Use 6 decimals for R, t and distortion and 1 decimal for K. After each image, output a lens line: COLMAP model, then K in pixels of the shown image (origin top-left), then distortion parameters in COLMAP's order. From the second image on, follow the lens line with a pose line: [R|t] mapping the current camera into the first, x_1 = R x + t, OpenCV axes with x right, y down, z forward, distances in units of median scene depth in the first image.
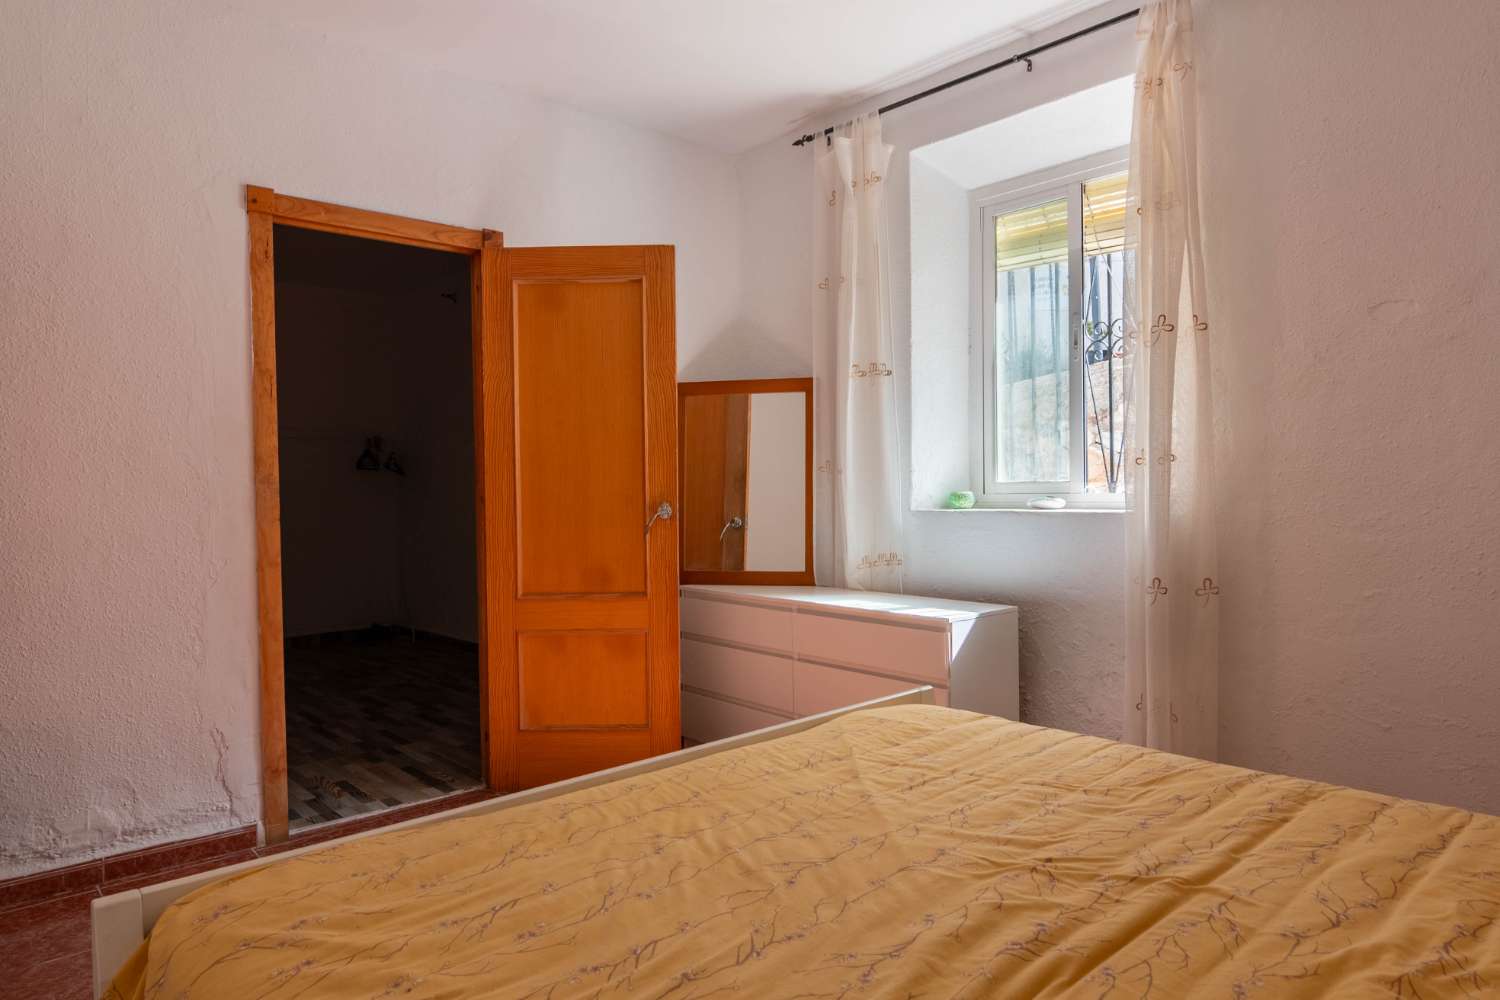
lens RADIAL K [[932.9, 0, 750.4], [0, 932.9, 498.1], [0, 0, 1]] dist [-0.000867, -0.000386]
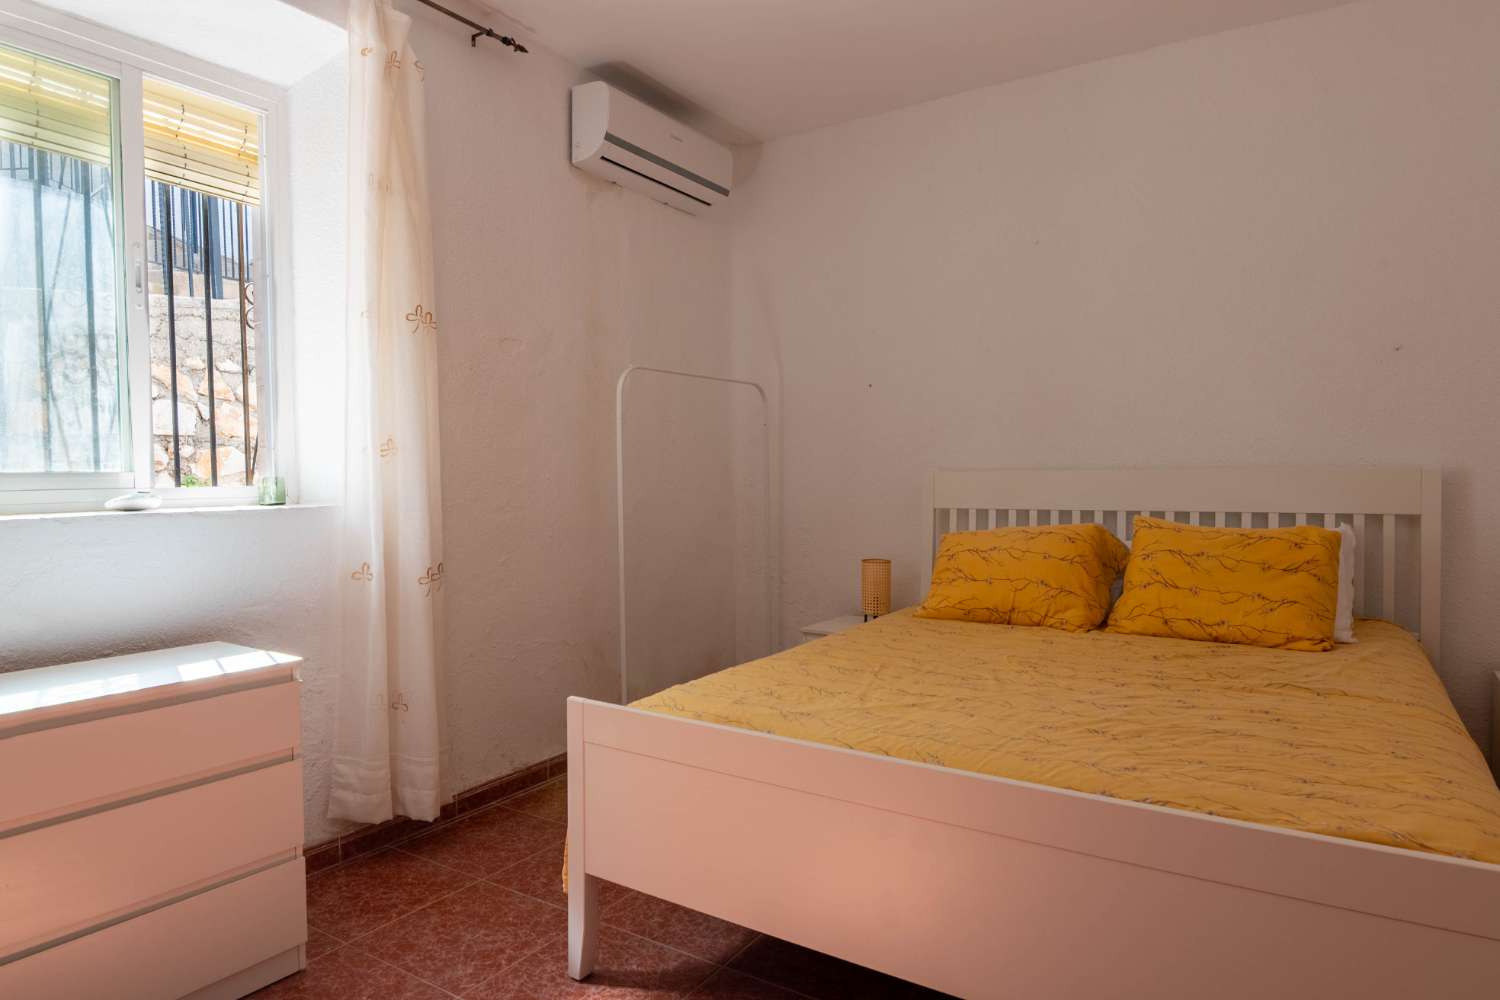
lens RADIAL K [[874.1, 0, 748.4], [0, 874.1, 498.7], [0, 0, 1]] dist [-0.004468, -0.000714]
pose [[-0.256496, -0.016528, 0.966404, -1.036535], [0.023567, 0.999450, 0.023348, -0.003705], [-0.966258, 0.028764, -0.255965, 1.655809]]
